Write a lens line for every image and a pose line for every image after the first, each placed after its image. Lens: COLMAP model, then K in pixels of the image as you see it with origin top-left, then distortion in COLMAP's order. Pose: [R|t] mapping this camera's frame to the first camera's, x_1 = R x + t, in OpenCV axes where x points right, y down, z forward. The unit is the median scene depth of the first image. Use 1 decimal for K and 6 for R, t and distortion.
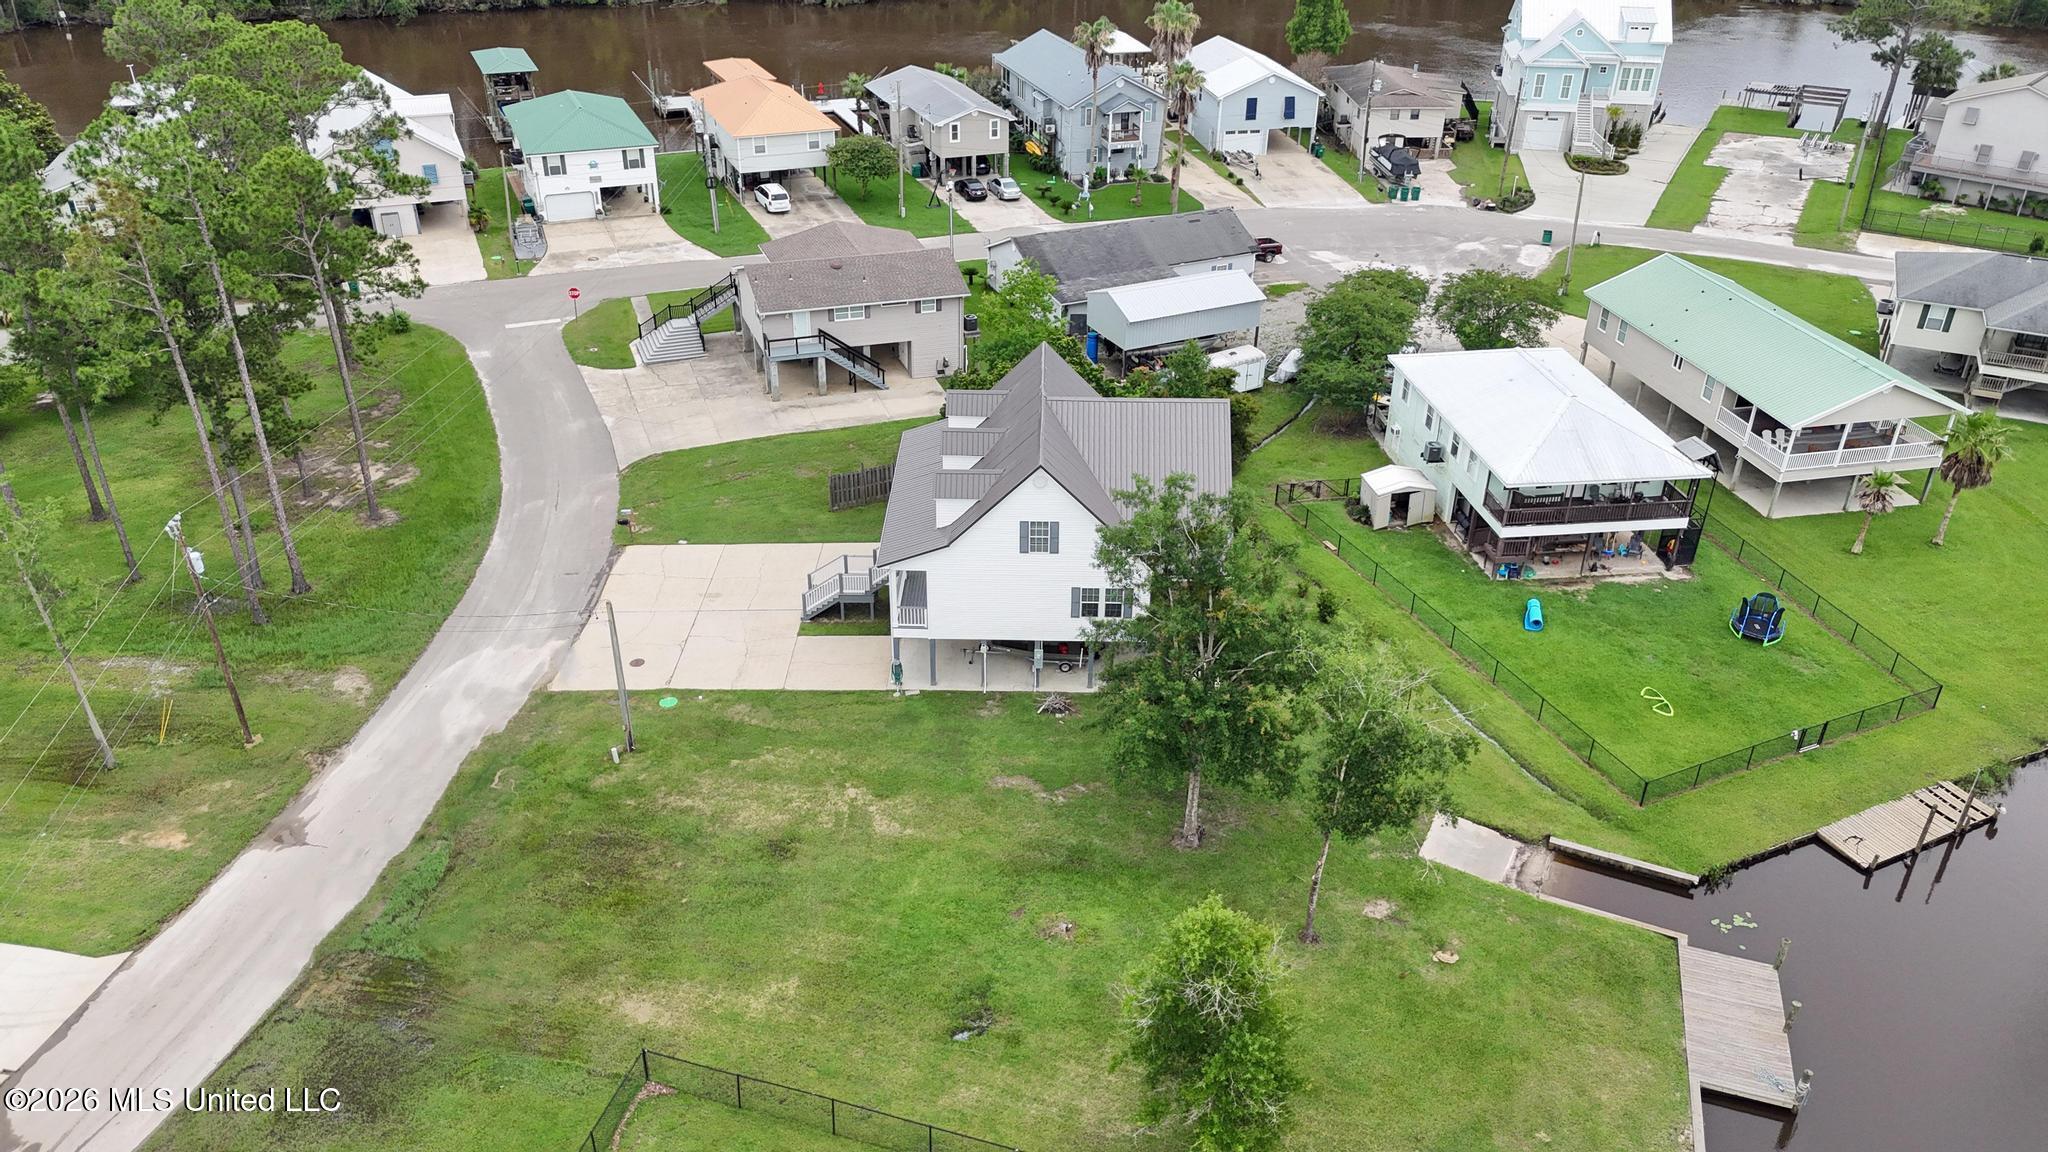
lens RADIAL K [[1501.2, 0, 1024.0], [0, 1501.2, 576.0], [0, 0, 1]] dist [0.061649, -0.064625]
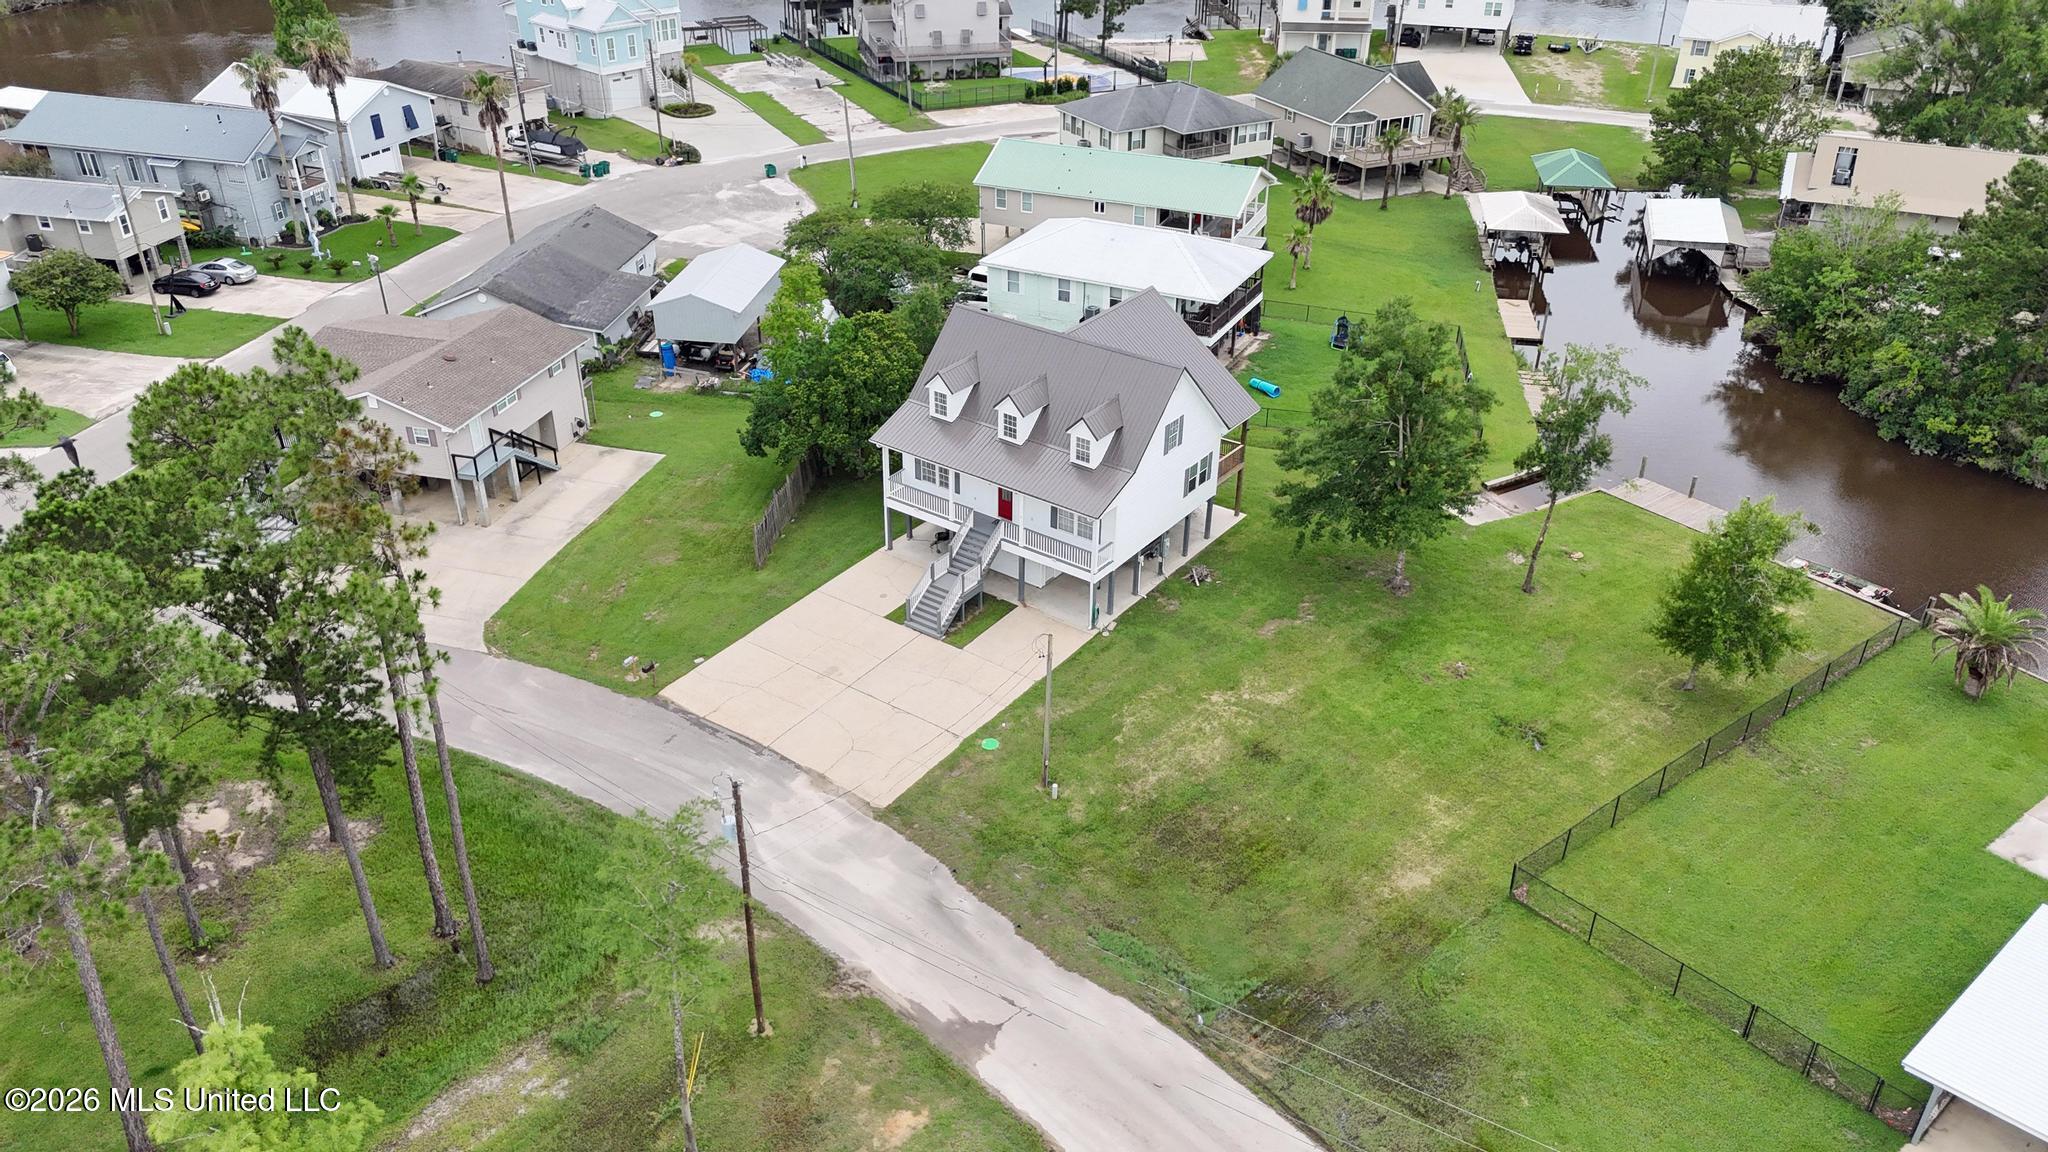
lens RADIAL K [[1508.9, 0, 1024.0], [0, 1508.9, 576.0], [0, 0, 1]] dist [0.040654, -0.006214]
pose [[0.569721, -0.421528, 0.705502, -0.454612], [0.413479, 0.888901, 0.197206, -0.101761], [-0.710249, 0.179358, 0.680718, 0.166433]]
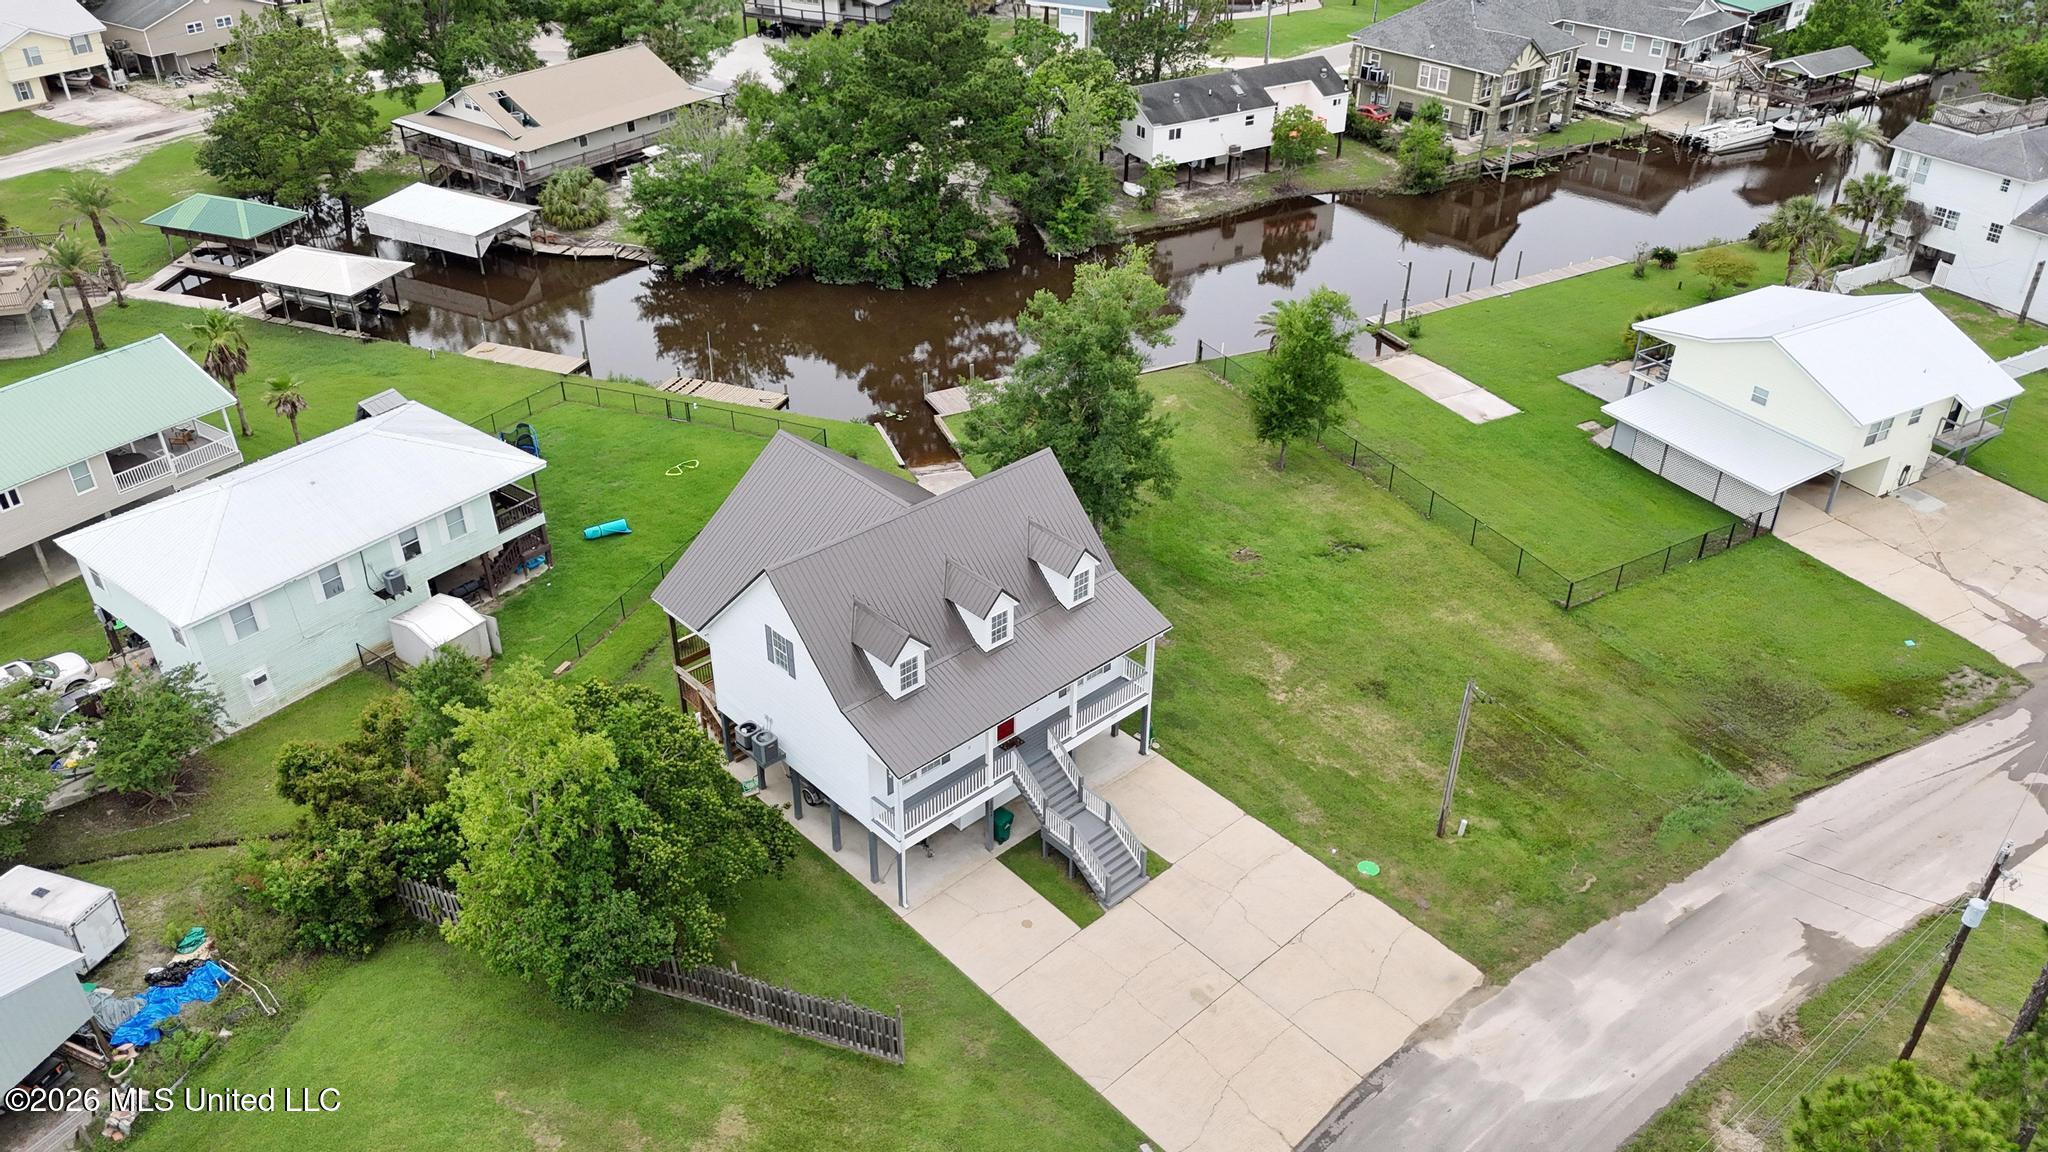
lens RADIAL K [[1501.2, 0, 1024.0], [0, 1501.2, 576.0], [0, 0, 1]] dist [0.061649, -0.064625]
pose [[-0.697401, -0.395782, 0.597485, -0.286386], [0.351264, 0.537916, 0.766329, -0.377846], [-0.624696, 0.744314, -0.236119, 0.635878]]
